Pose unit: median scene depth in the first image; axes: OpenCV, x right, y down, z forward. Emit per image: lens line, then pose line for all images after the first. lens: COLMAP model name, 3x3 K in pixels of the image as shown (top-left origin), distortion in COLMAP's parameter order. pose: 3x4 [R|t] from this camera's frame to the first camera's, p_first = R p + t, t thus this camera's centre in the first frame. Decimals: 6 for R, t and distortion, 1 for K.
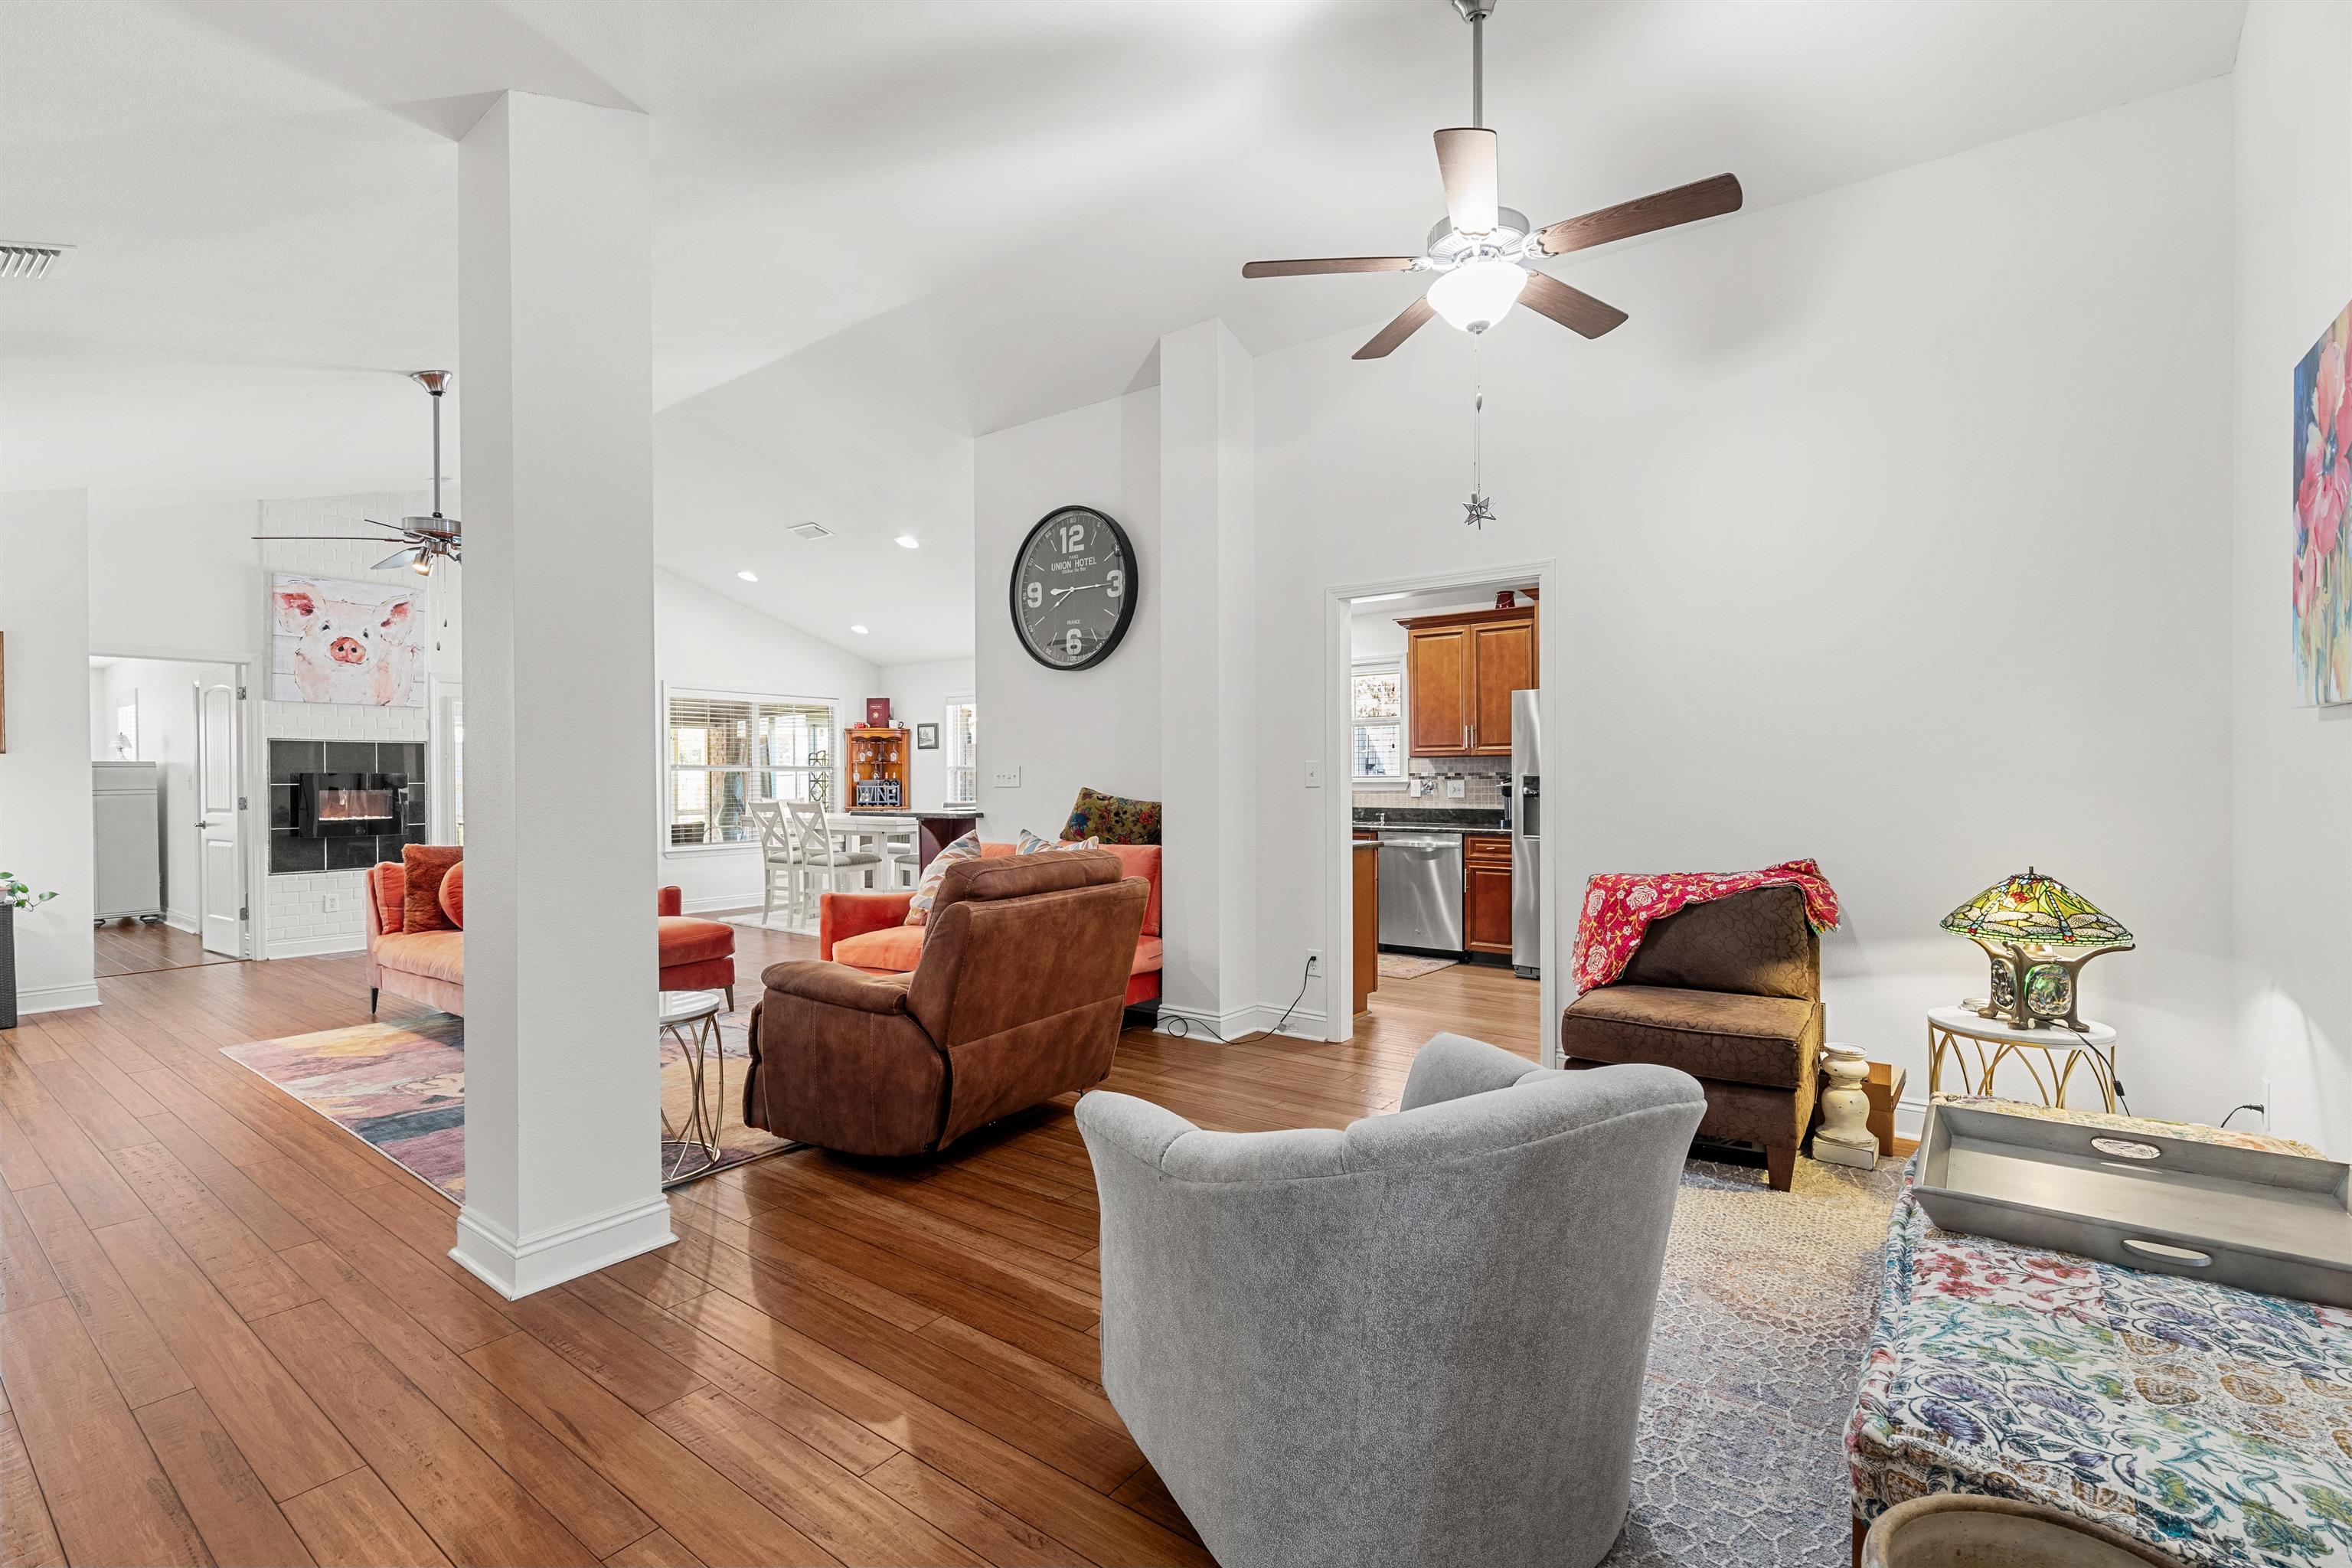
lens RADIAL K [[1056.7, 0, 1173.5], [0, 1056.7, 783.0], [0, 0, 1]] dist [0.000149, 0.000028]
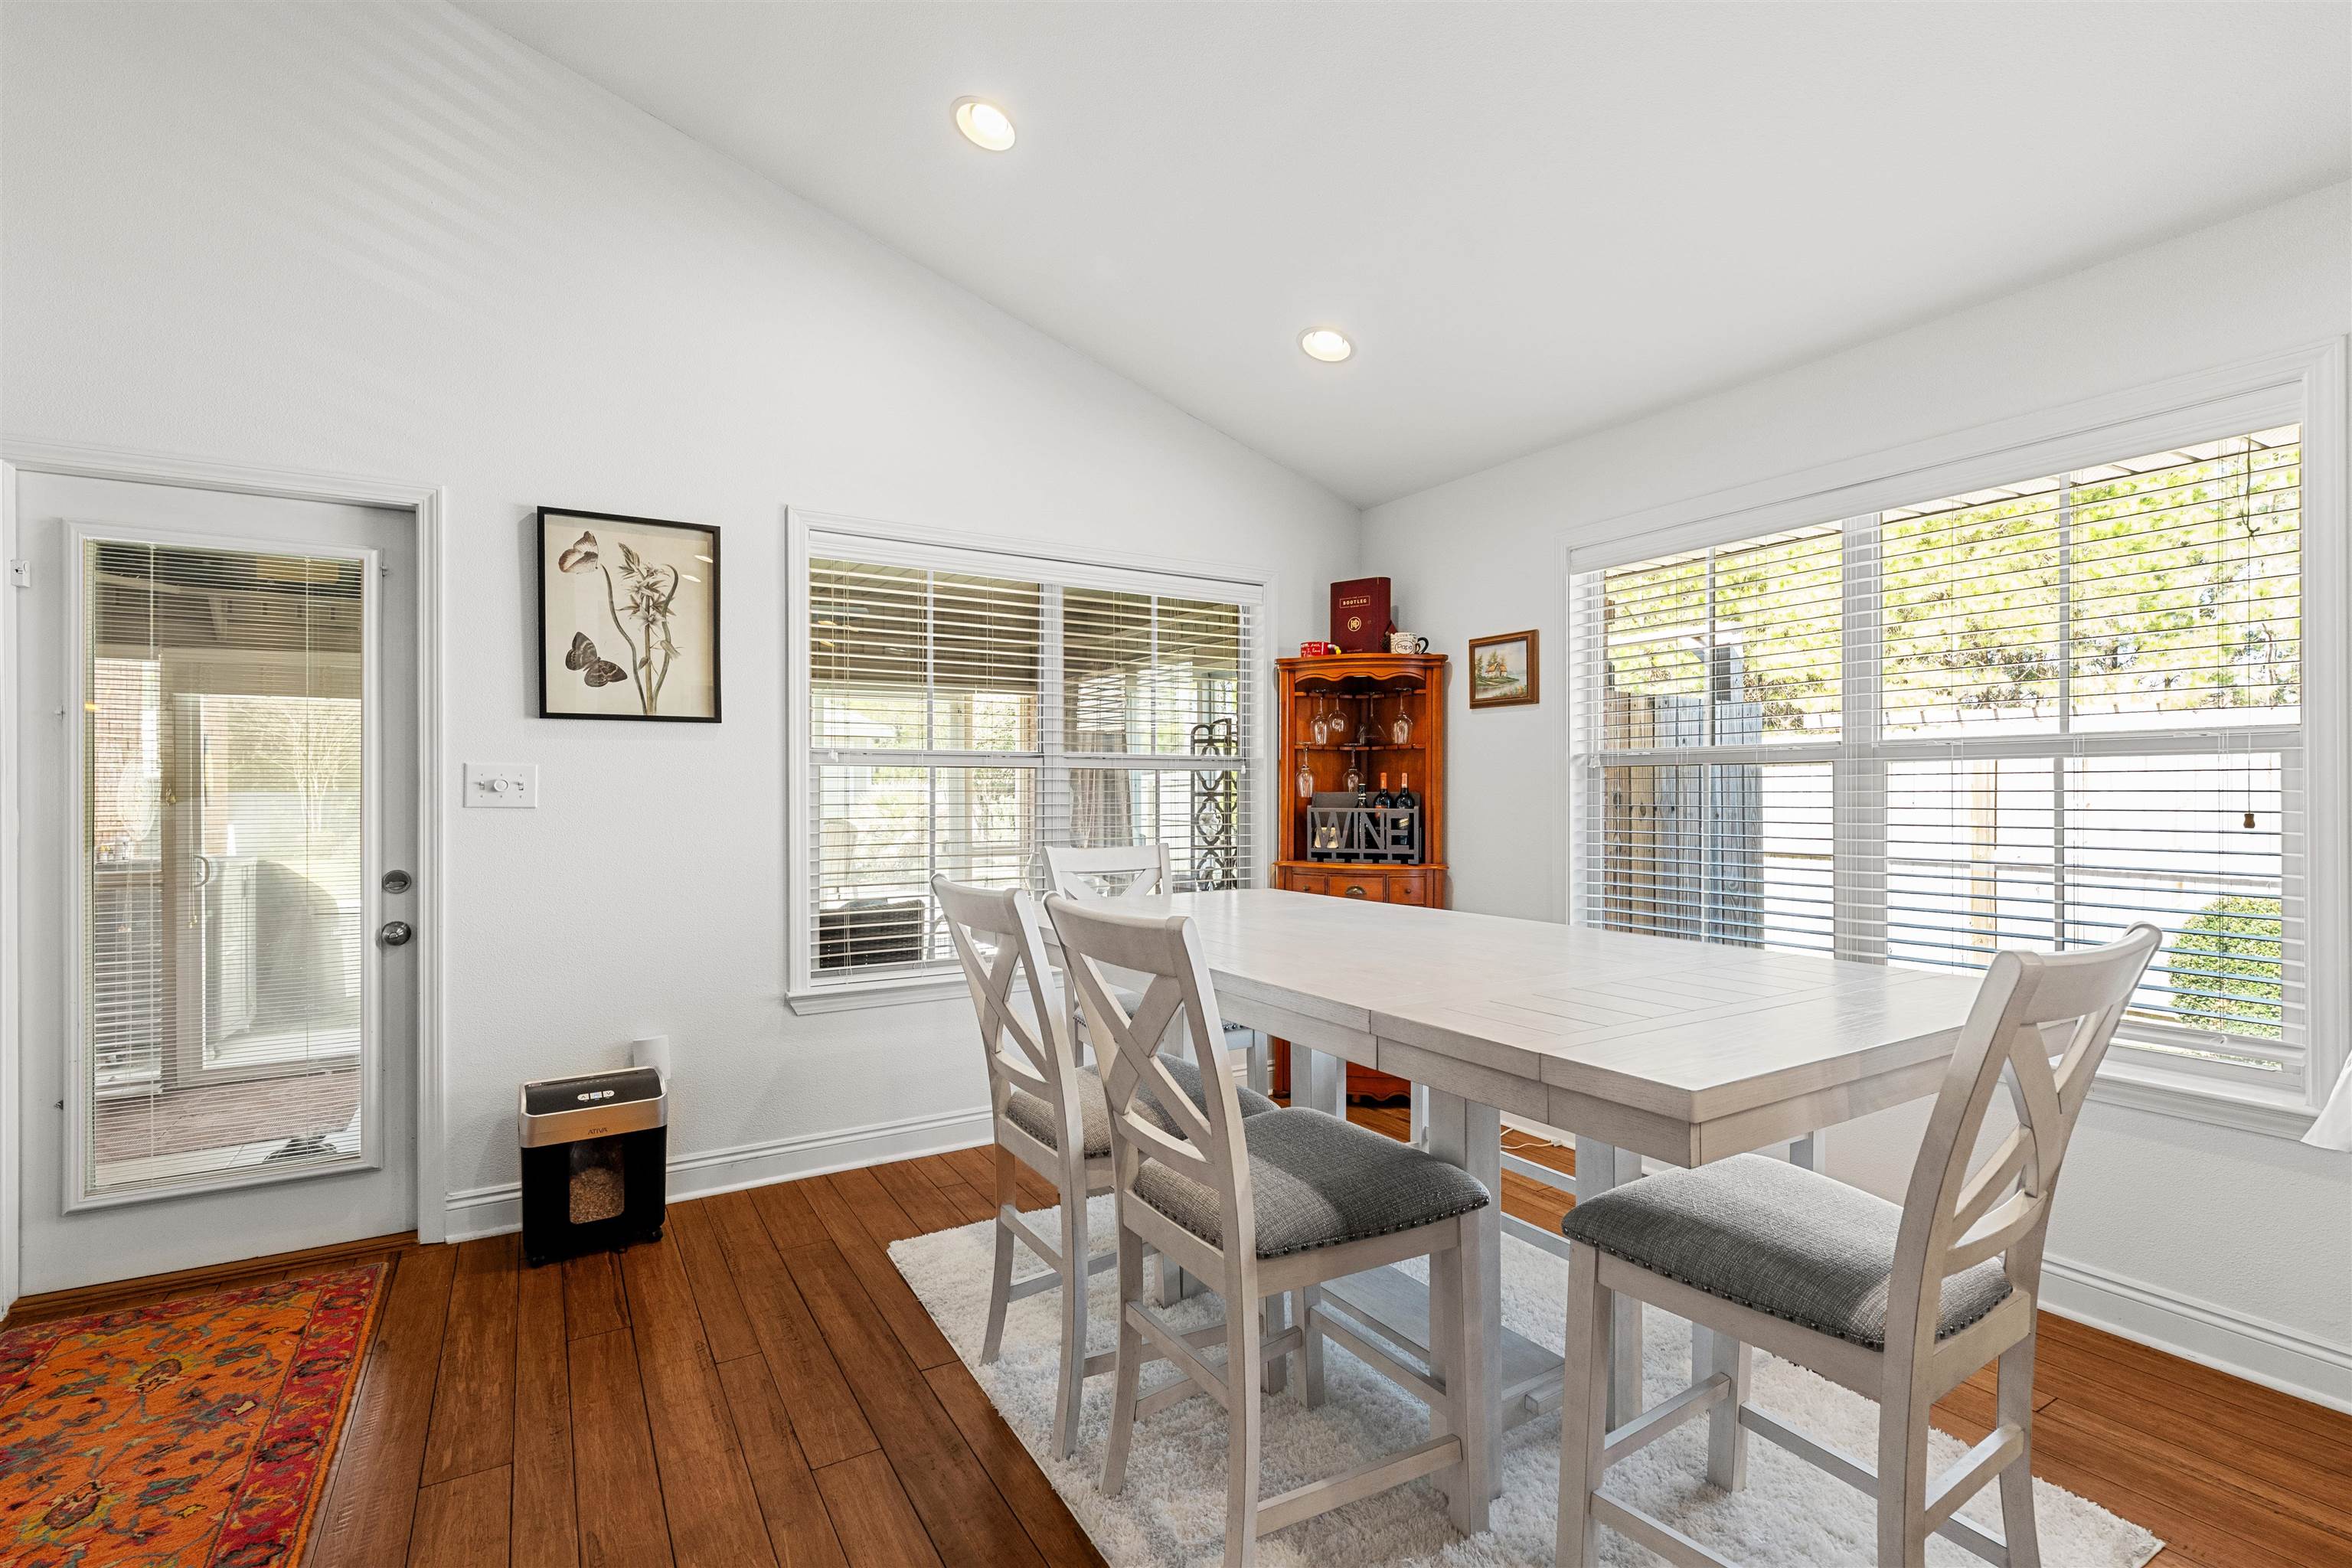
lens RADIAL K [[1056.7, 0, 1167.8], [0, 1056.7, 786.5], [0, 0, 1]] dist [0.000149, 0.000028]
pose [[0.926277, 0.003626, -0.376825, -0.292350], [-0.005922, 0.999970, -0.004933, -0.003813], [0.376796, 0.006801, 0.926271, 0.905501]]
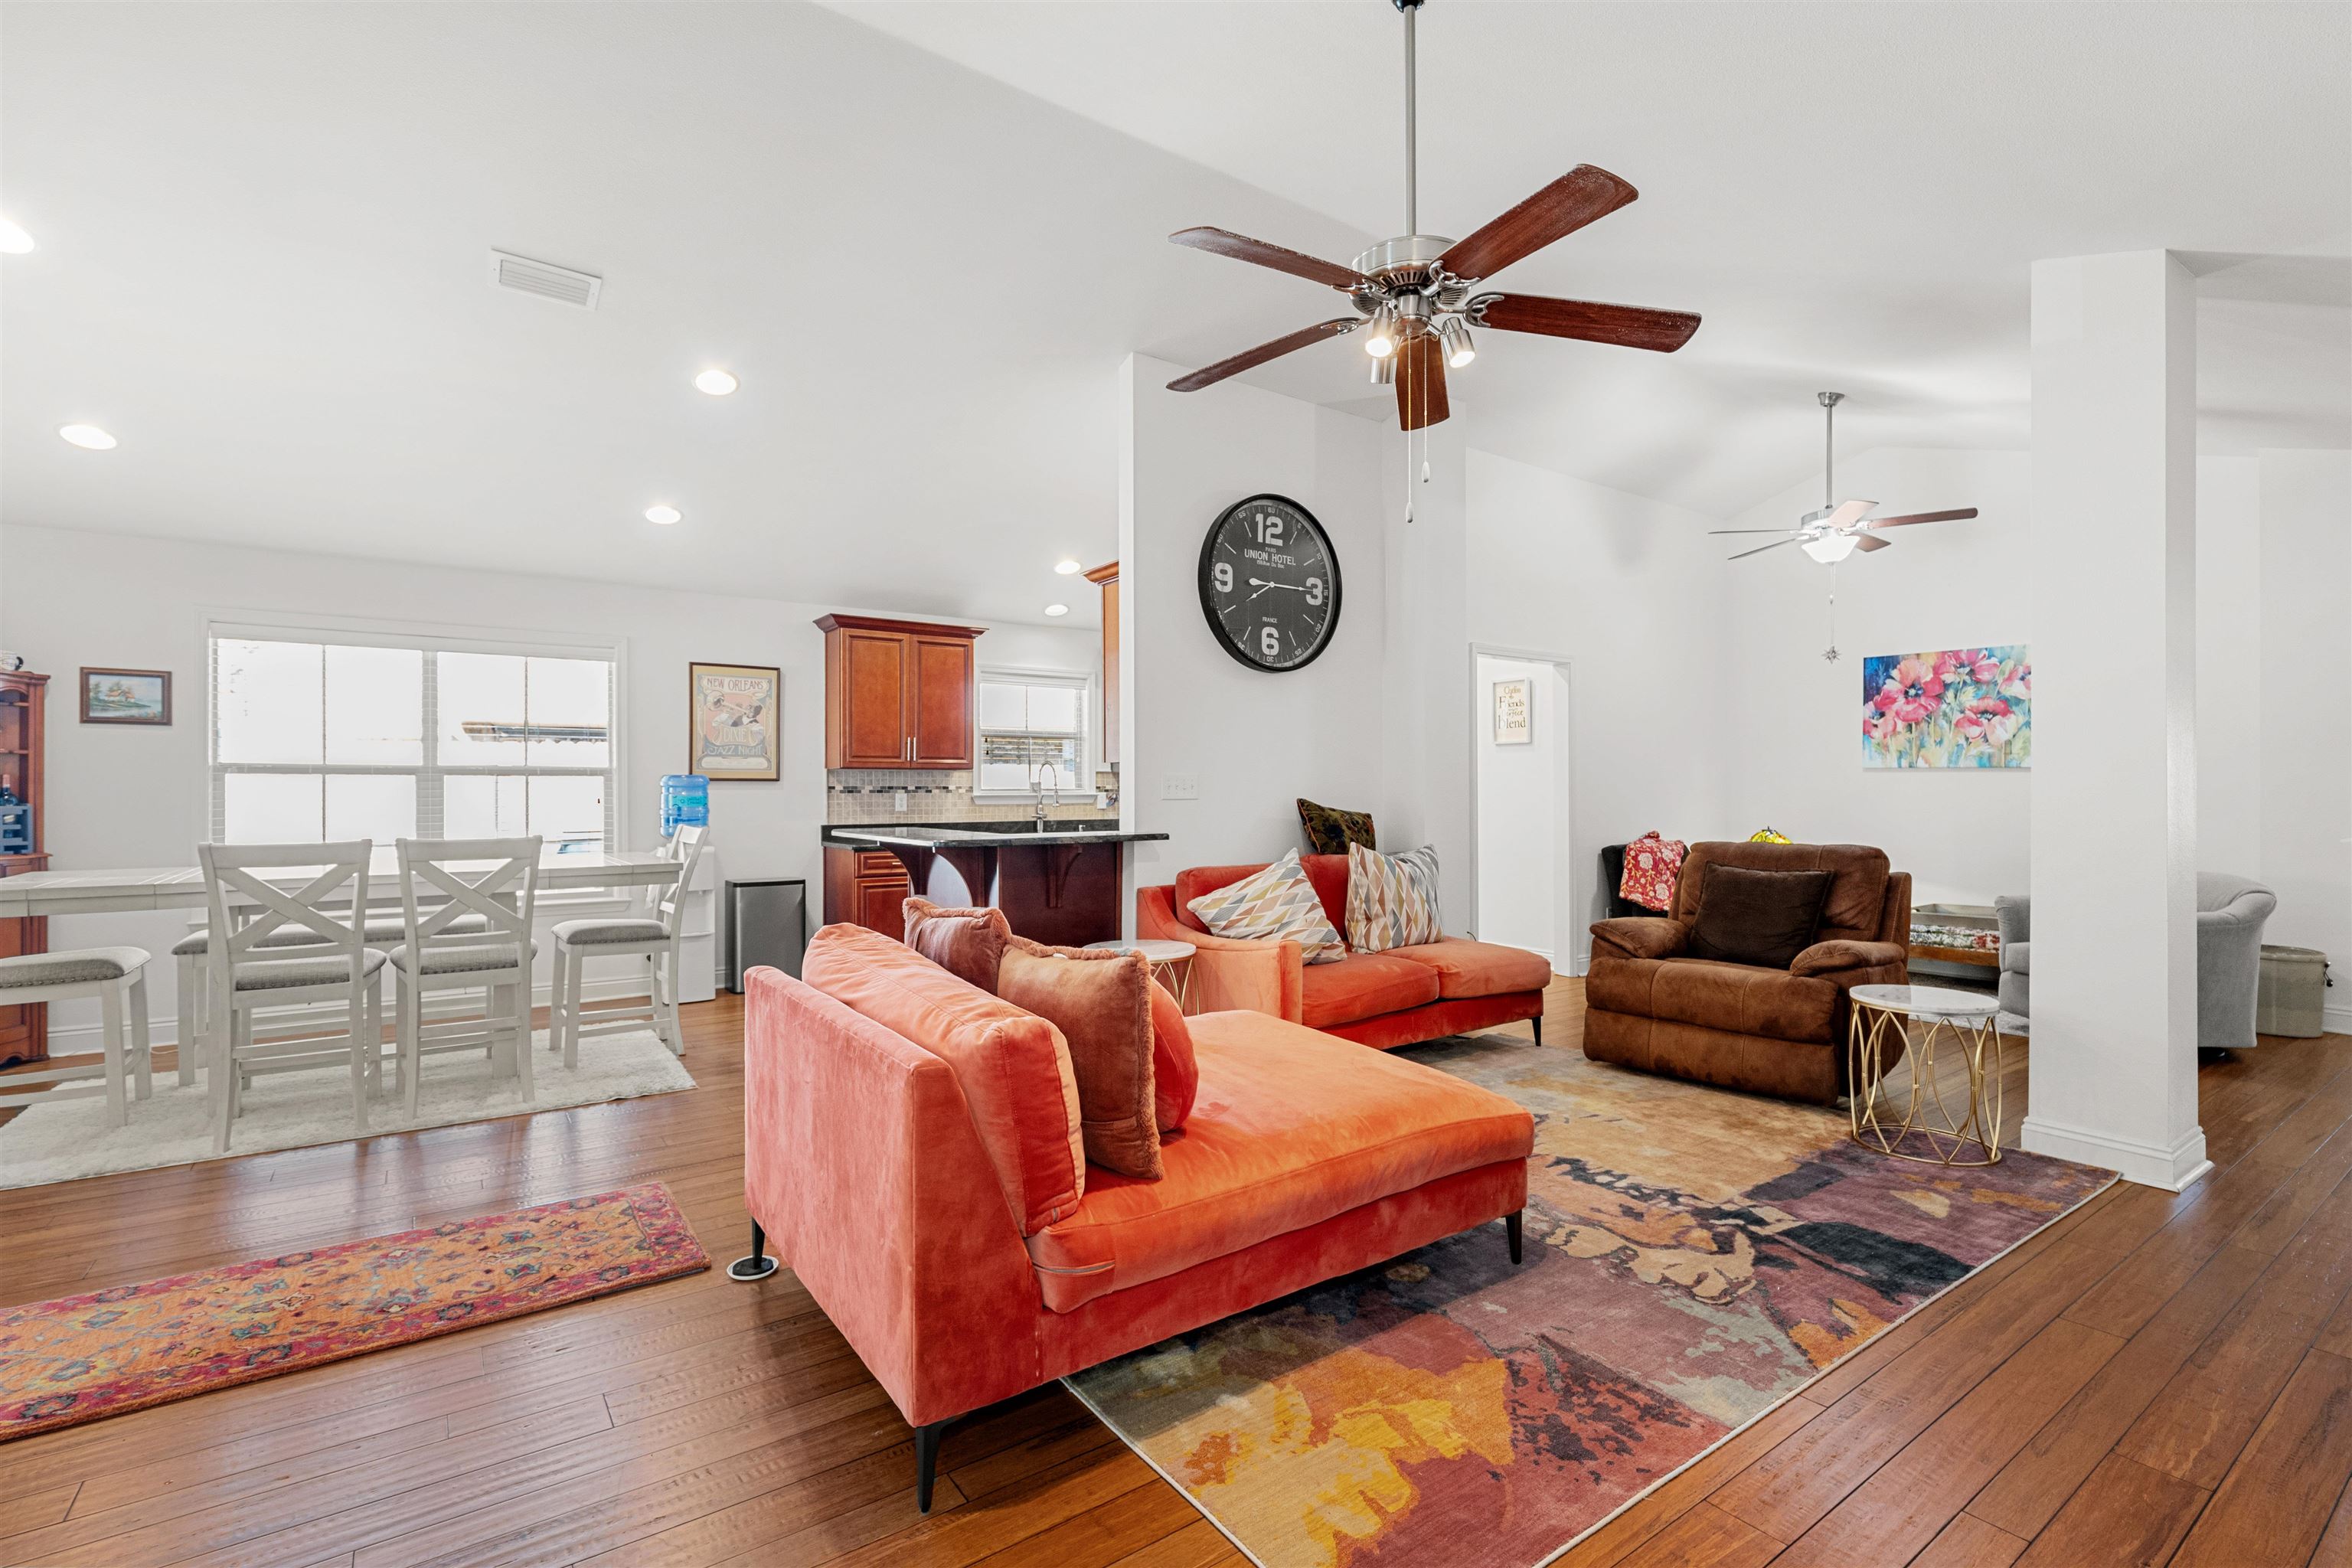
lens RADIAL K [[1056.7, 0, 1177.1], [0, 1056.7, 784.8], [0, 0, 1]] dist [0.000149, 0.000028]
pose [[0.301111, 0.008540, 0.953551, -0.767679], [0.003502, 0.999943, -0.010061, 0.000248], [-0.953583, 0.006369, 0.301064, 0.617302]]
